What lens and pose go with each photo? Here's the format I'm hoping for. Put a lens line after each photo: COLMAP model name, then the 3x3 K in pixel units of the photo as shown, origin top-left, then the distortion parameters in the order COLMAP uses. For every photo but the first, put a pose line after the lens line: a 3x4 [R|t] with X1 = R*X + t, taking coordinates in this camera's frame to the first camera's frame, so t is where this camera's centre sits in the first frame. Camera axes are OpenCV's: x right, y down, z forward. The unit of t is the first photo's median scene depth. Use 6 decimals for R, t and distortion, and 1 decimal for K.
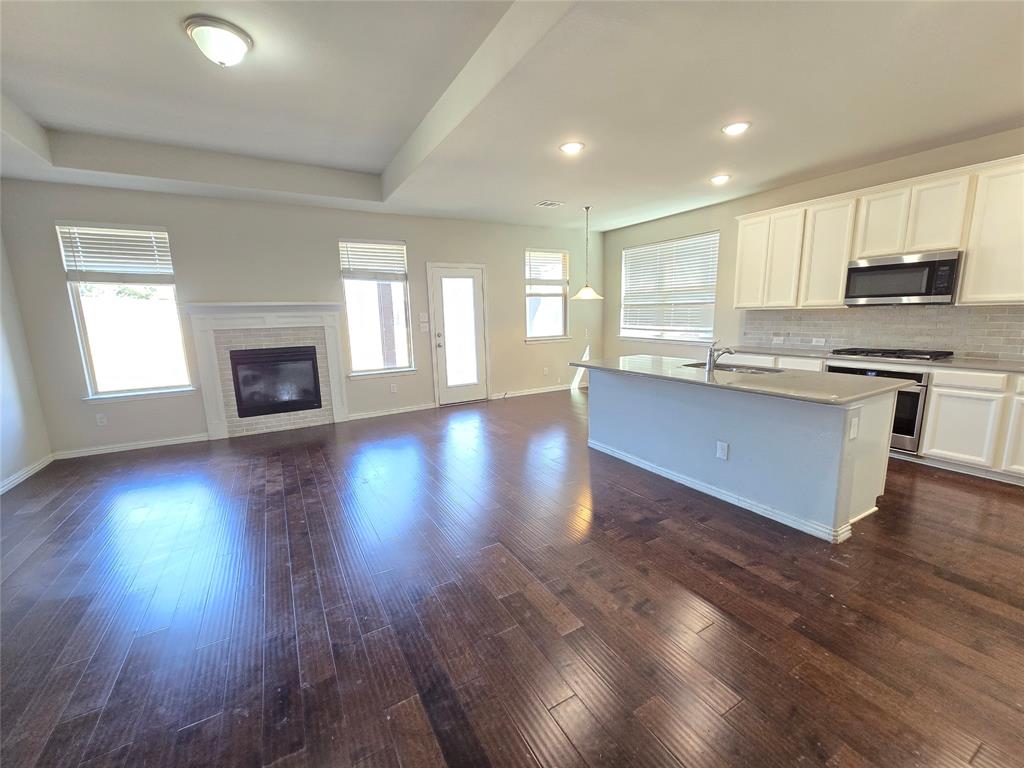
lens RADIAL K [[420.0, 0, 508.5], [0, 420.0, 388.0], [0, 0, 1]] dist [-0.001789, 0.000286]
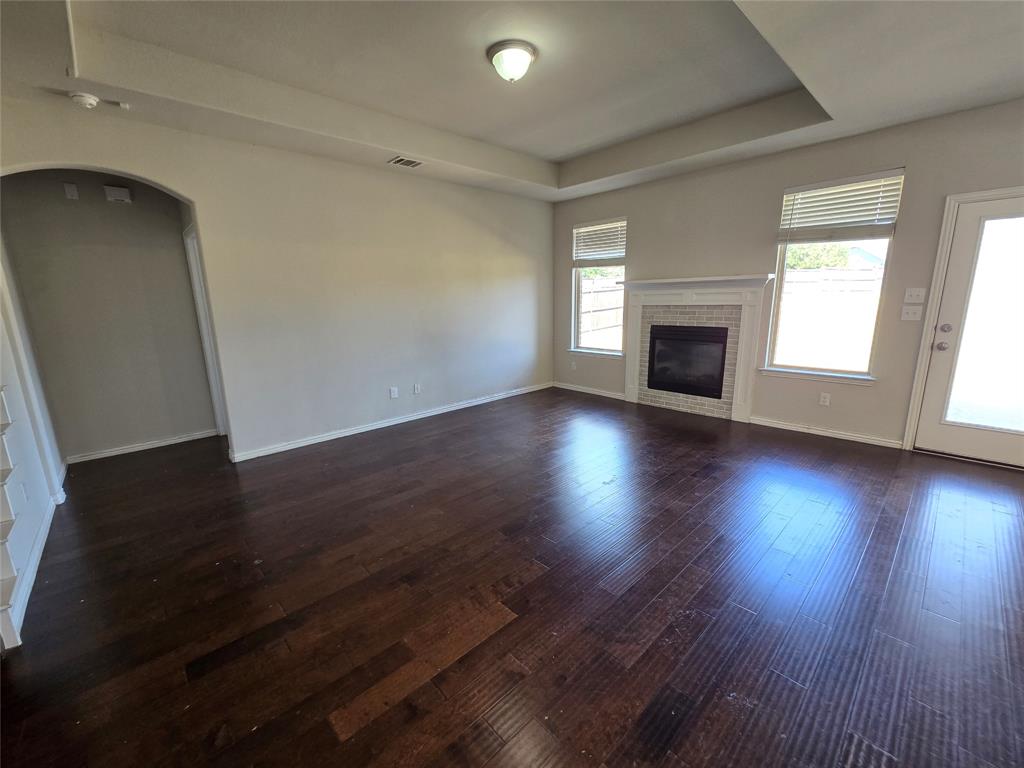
lens RADIAL K [[420.0, 0, 512.3], [0, 420.0, 386.5], [0, 0, 1]] dist [-0.001789, 0.000286]
pose [[0.237872, 0.221336, -0.945741, 0.295231], [-0.155859, 0.969770, 0.187759, -0.080946], [0.958710, 0.102740, 0.265179, 0.379989]]
